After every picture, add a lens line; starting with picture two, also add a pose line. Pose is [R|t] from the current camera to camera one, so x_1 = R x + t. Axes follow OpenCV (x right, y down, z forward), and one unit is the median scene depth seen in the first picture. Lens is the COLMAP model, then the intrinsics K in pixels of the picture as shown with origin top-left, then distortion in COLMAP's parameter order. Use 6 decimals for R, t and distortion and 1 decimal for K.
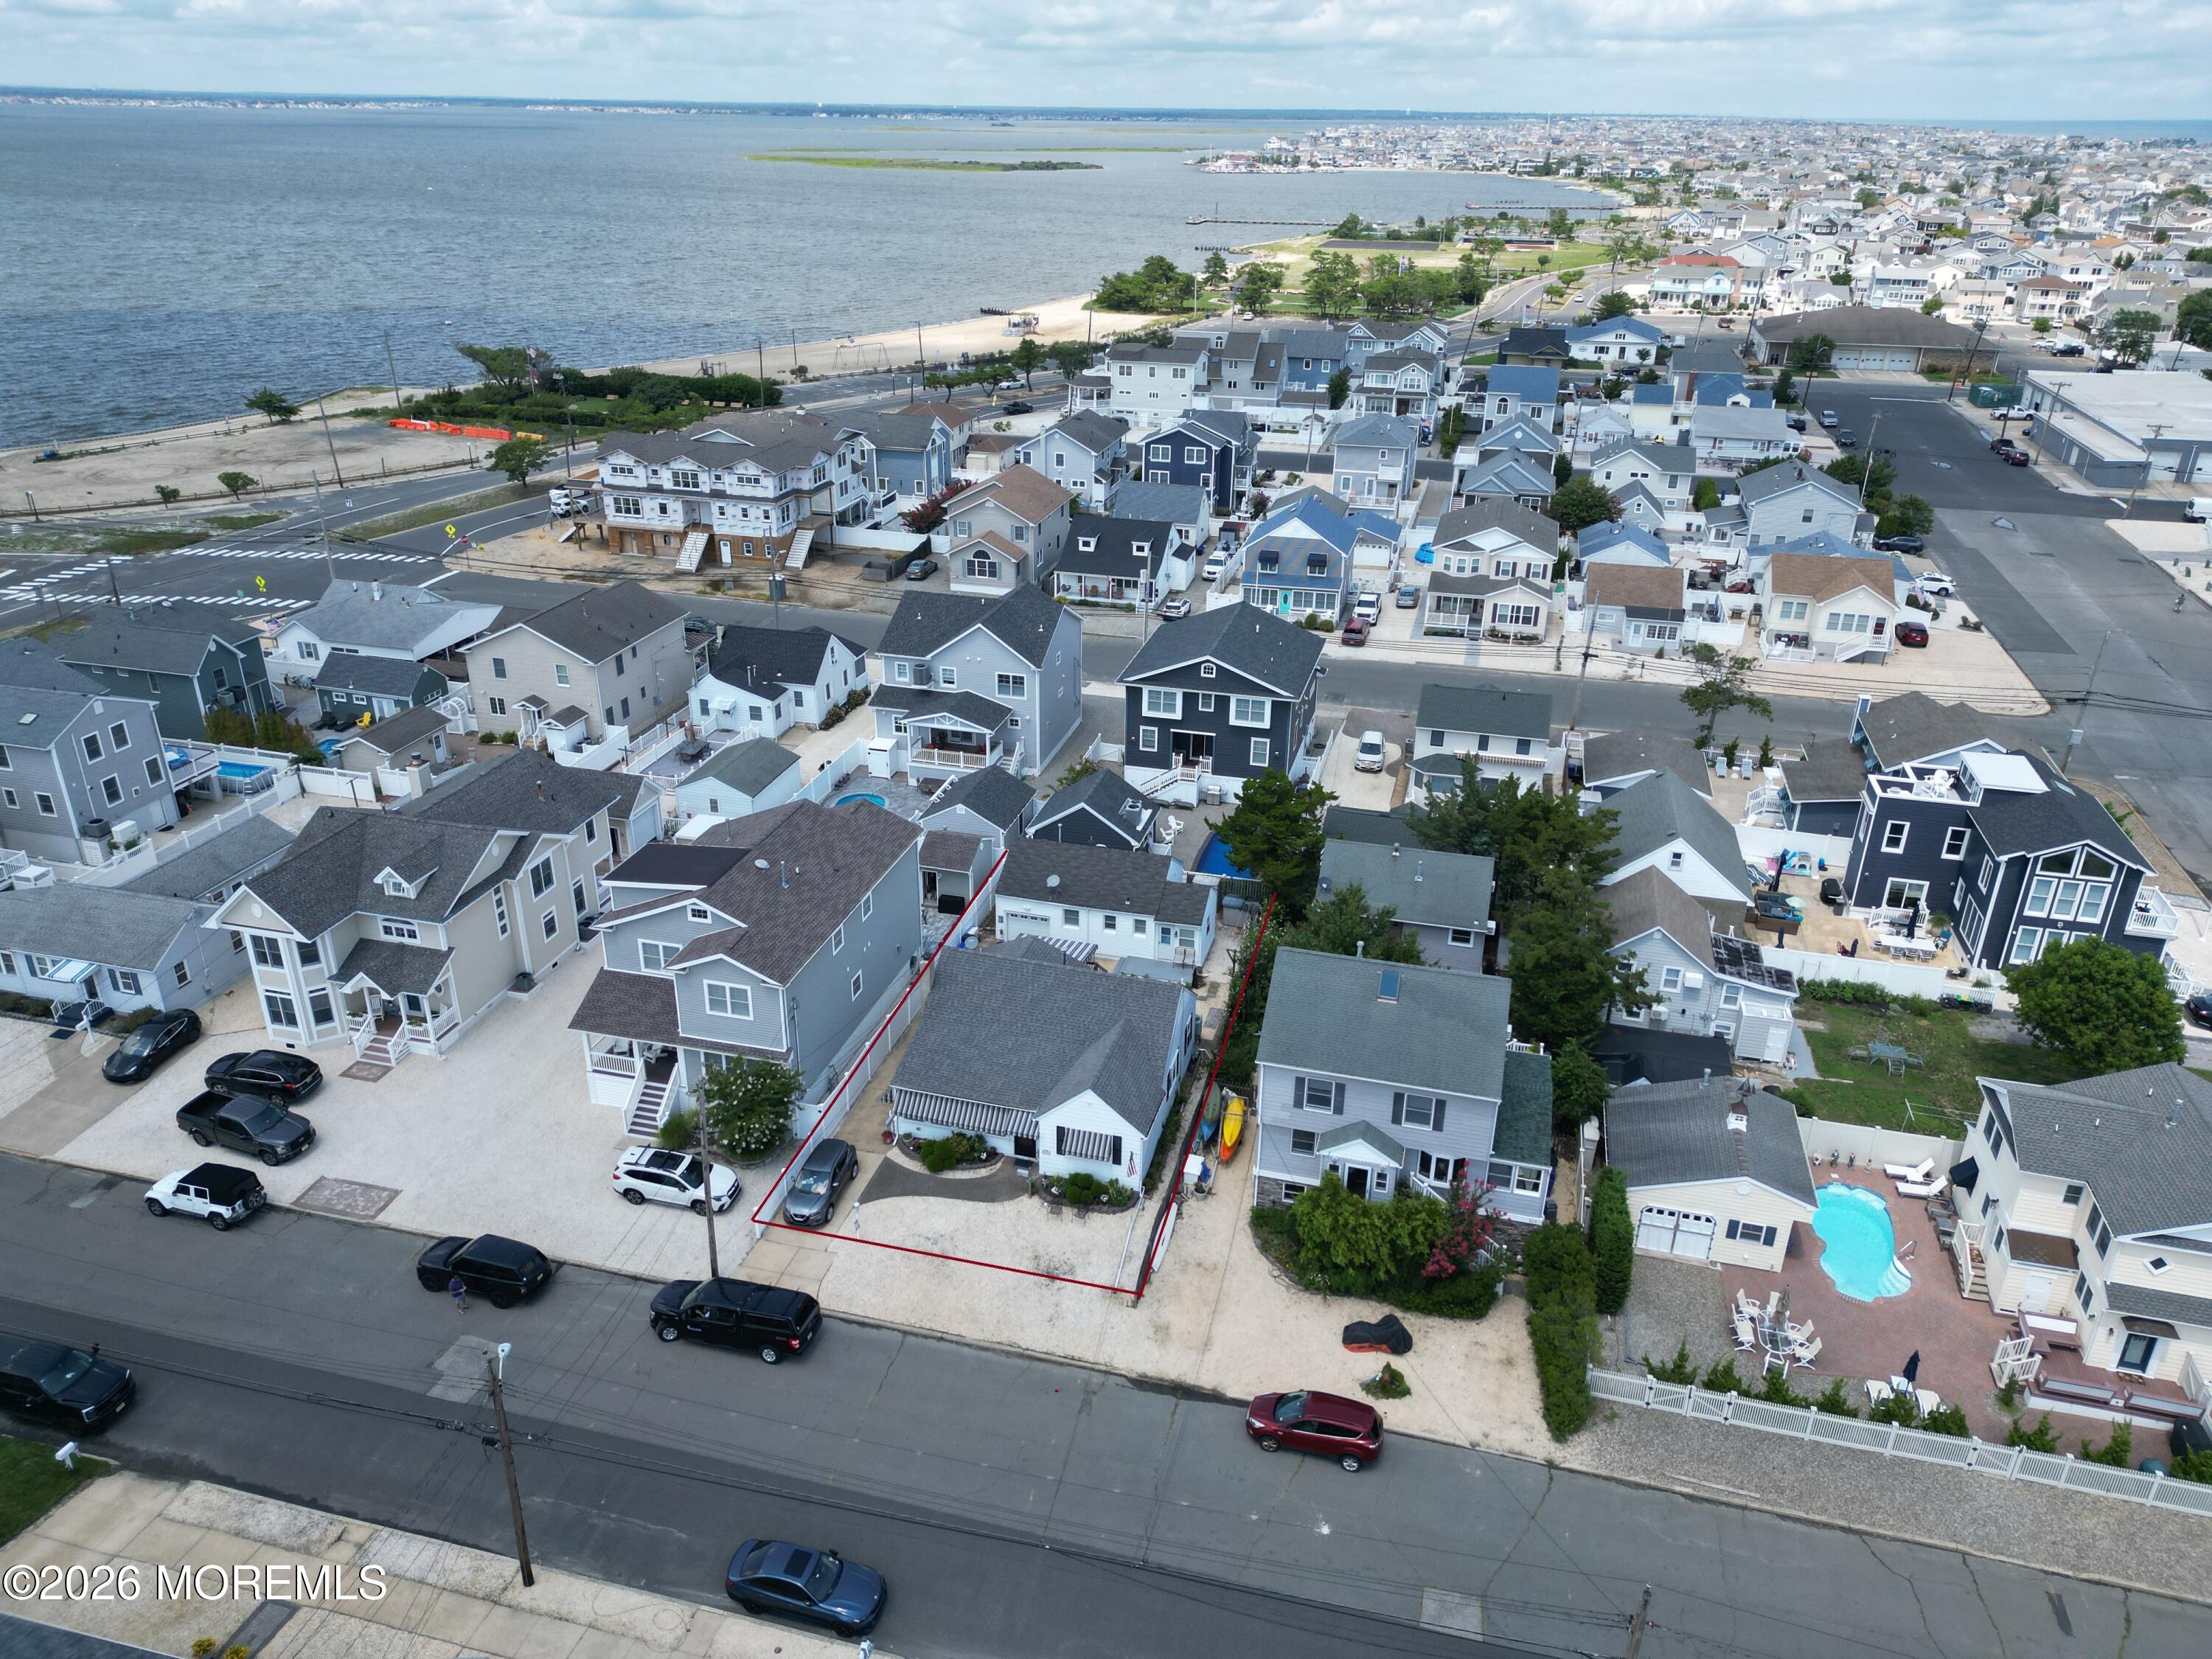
lens RADIAL K [[1522.4, 0, 1110.2], [0, 1522.4, 838.6], [0, 0, 1]] dist [0.085011, -0.099322]
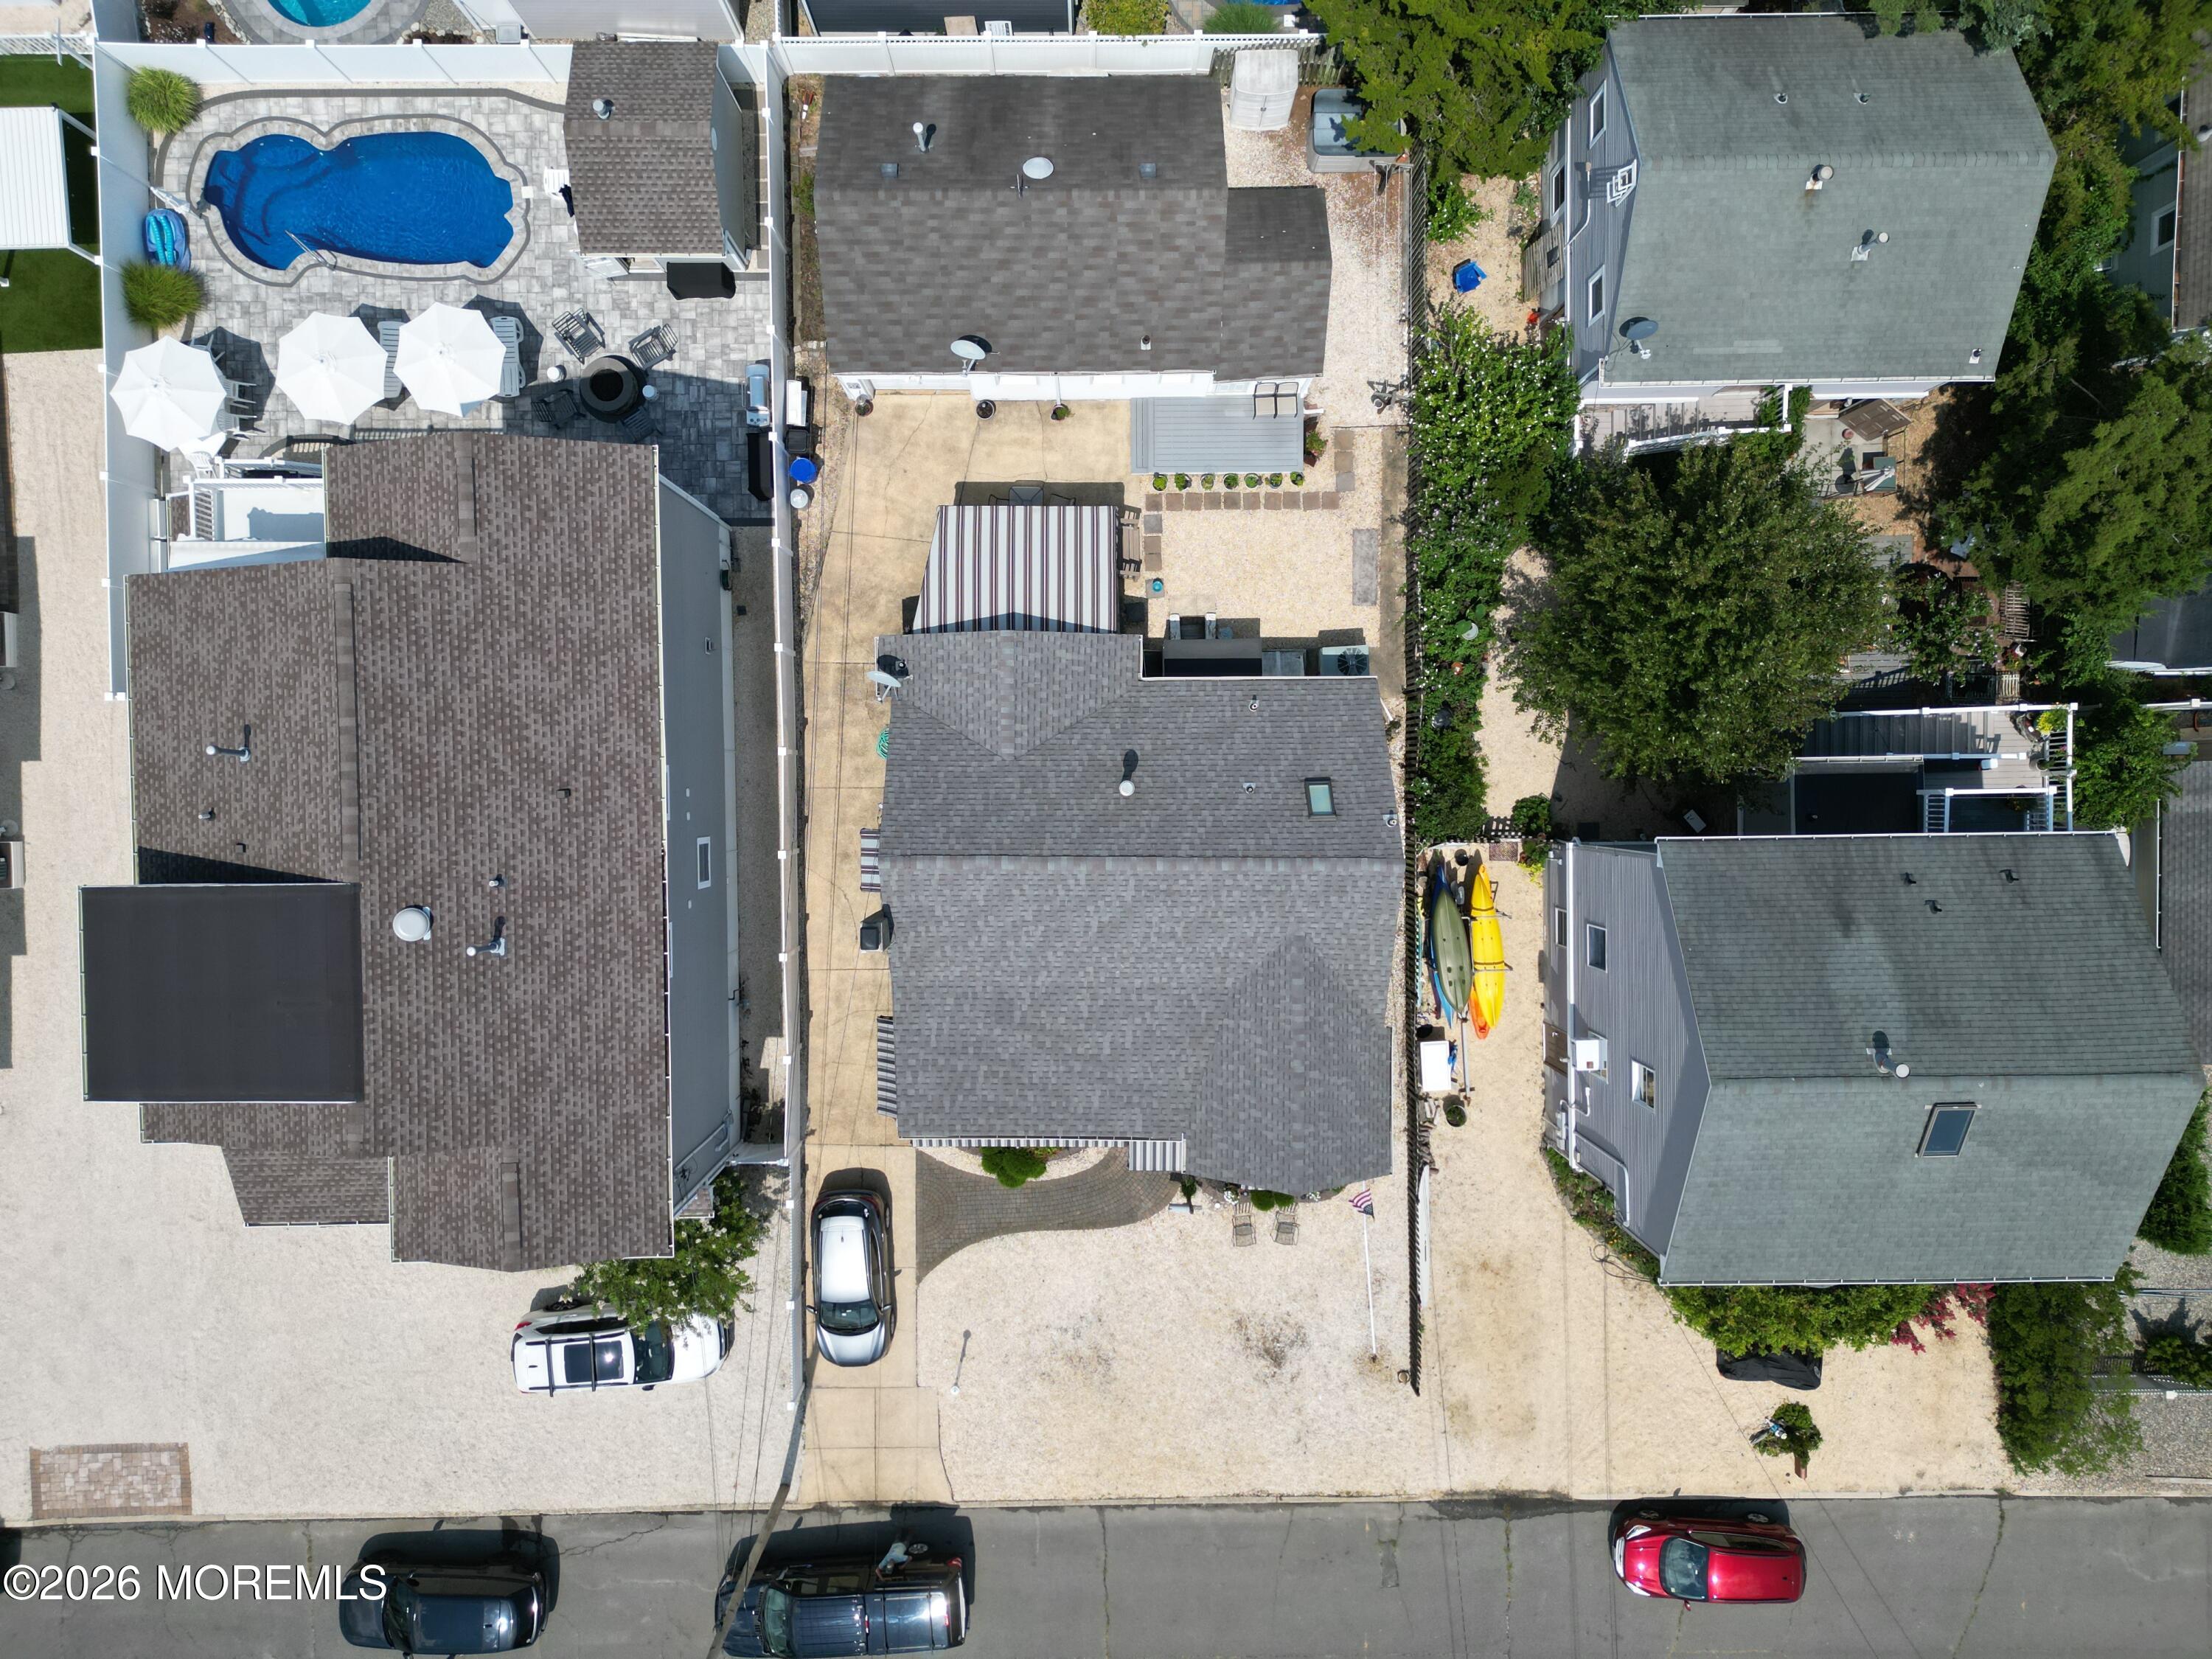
lens RADIAL K [[1529.9, 0, 1102.4], [0, 1529.9, 843.0], [0, 0, 1]] dist [0.063416, -0.062286]
pose [[0.964391, -0.264135, -0.013487, -0.031154], [0.117604, 0.382596, 0.916401, -0.306713], [-0.236894, -0.885355, 0.400035, 0.700808]]
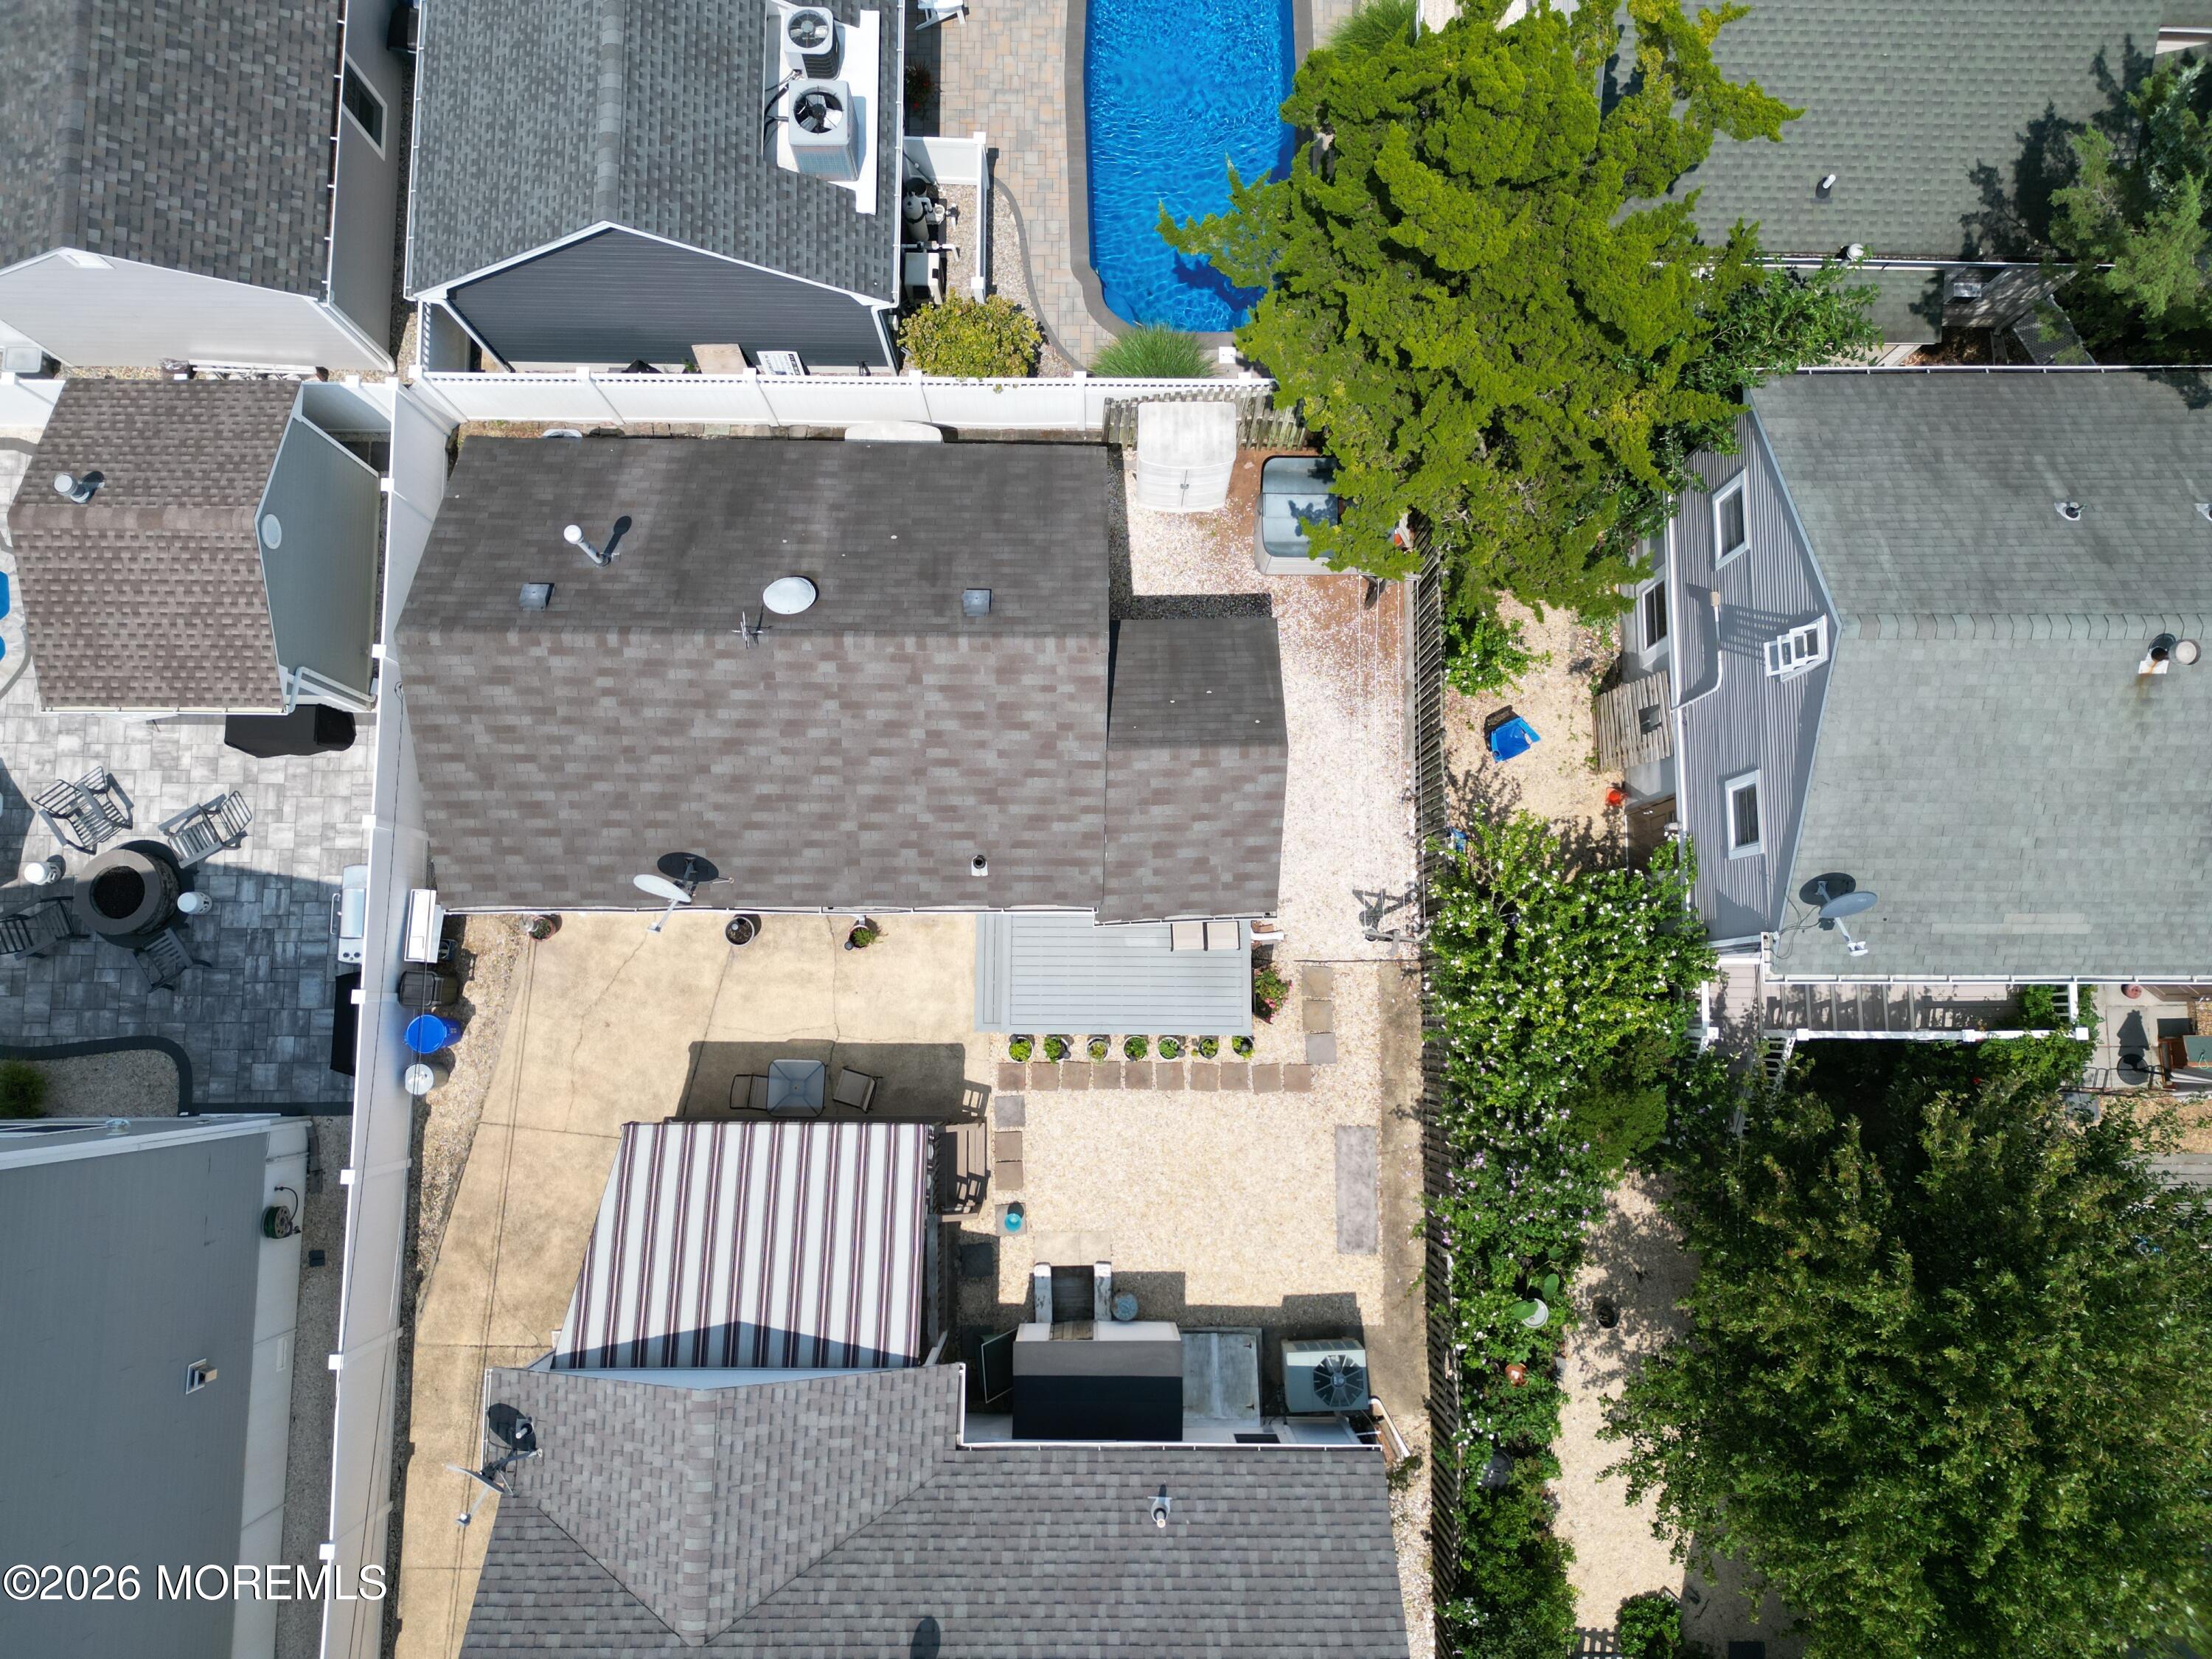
lens RADIAL K [[1529.9, 0, 1102.4], [0, 1529.9, 843.0], [0, 0, 1]] dist [0.063416, -0.062286]
pose [[0.967335, -0.252232, 0.025341, 0.018783], [0.111466, 0.512994, 0.851124, -0.196359], [-0.227681, -0.820497, 0.524352, 0.839053]]
